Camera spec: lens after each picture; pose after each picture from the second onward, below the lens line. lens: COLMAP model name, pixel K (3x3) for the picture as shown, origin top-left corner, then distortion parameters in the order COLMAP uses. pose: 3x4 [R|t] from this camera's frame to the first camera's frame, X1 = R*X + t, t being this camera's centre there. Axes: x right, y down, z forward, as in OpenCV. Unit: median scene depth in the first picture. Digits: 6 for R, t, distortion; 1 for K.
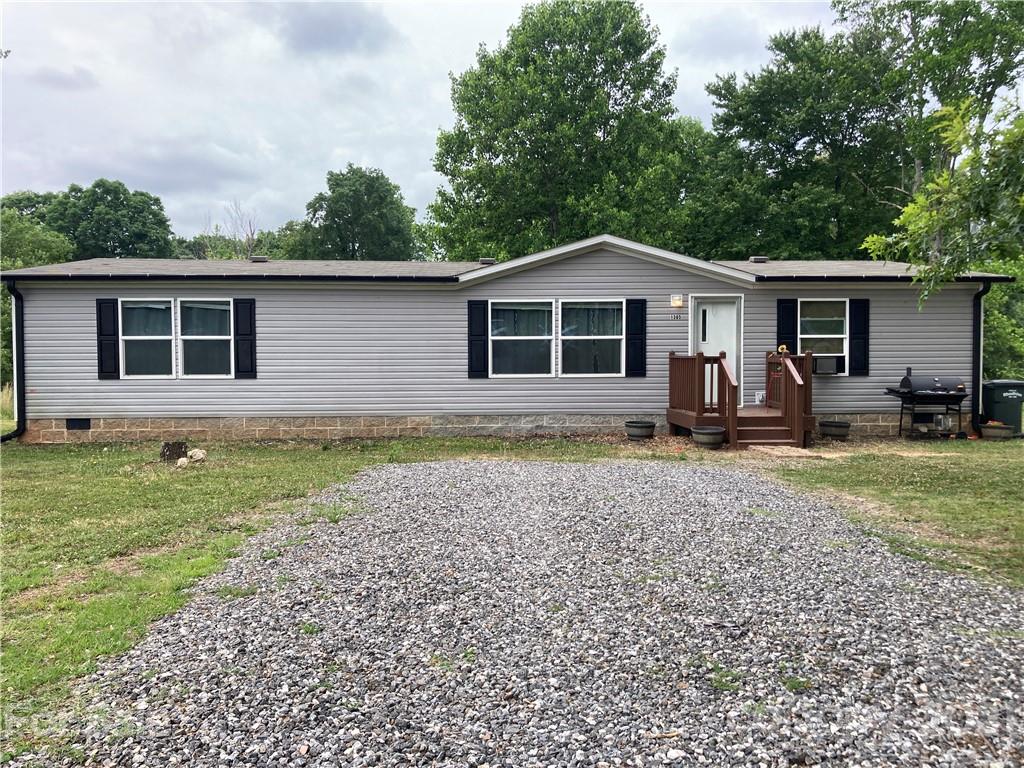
lens RADIAL K [[846.9, 0, 508.0], [0, 846.9, 381.8], [0, 0, 1]] dist [0.046298, -0.043154]
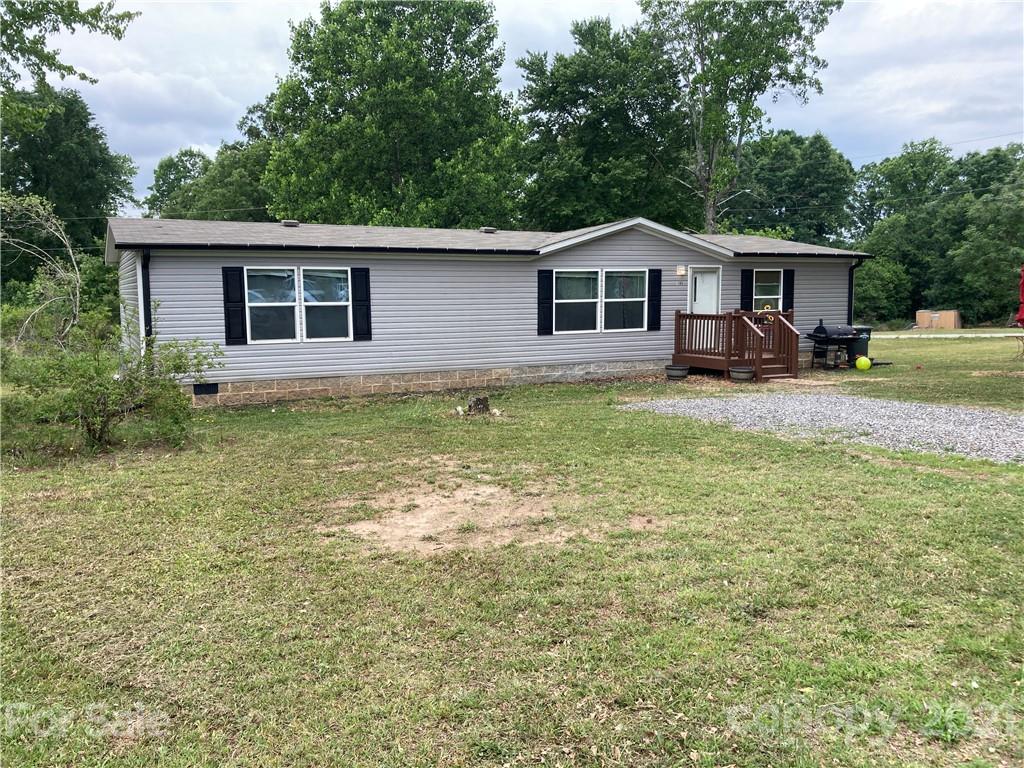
lens RADIAL K [[846.9, 0, 511.7], [0, 846.9, 383.7], [0, 0, 1]] dist [0.046298, -0.043154]
pose [[0.915944, -0.048342, 0.398384, -0.561310], [0.019475, 0.996903, 0.076196, -0.027468], [-0.400834, -0.062033, 0.914048, -0.086518]]
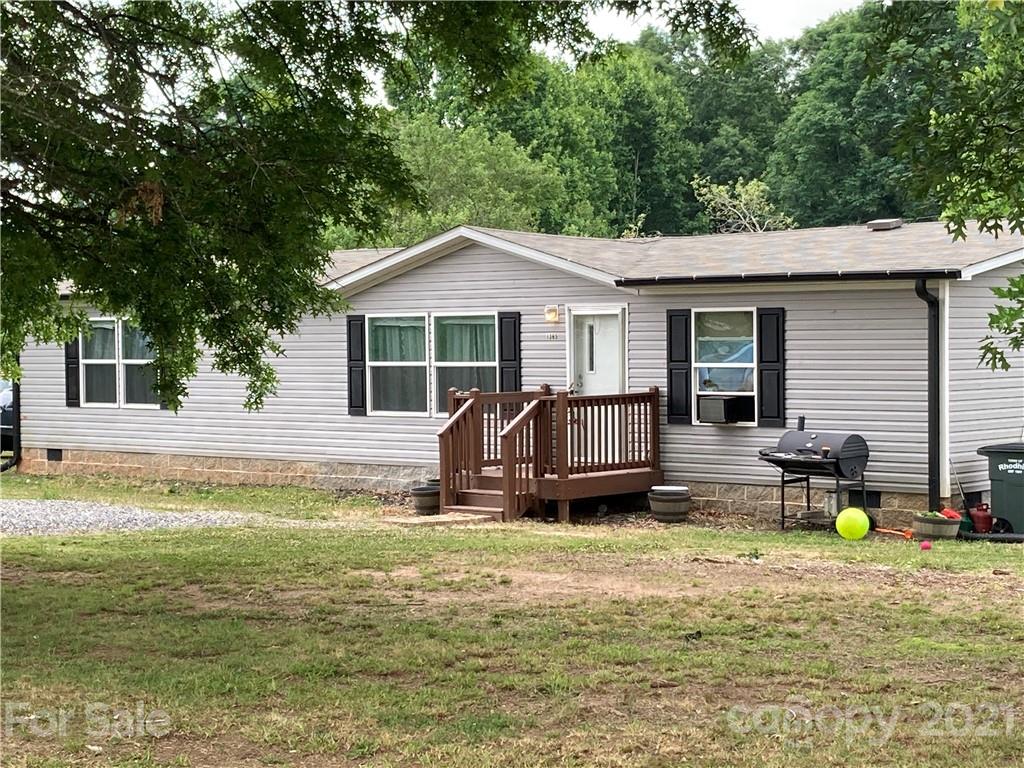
lens RADIAL K [[2170.3, 0, 513.4], [0, 2170.3, 382.9], [0, 0, 1]] dist [0.063158, 0.000000]
pose [[0.709057, 0.014641, -0.705000, 1.459510], [-0.025090, 0.999675, -0.004474, -0.028707], [0.704705, 0.020861, 0.709194, -0.305909]]
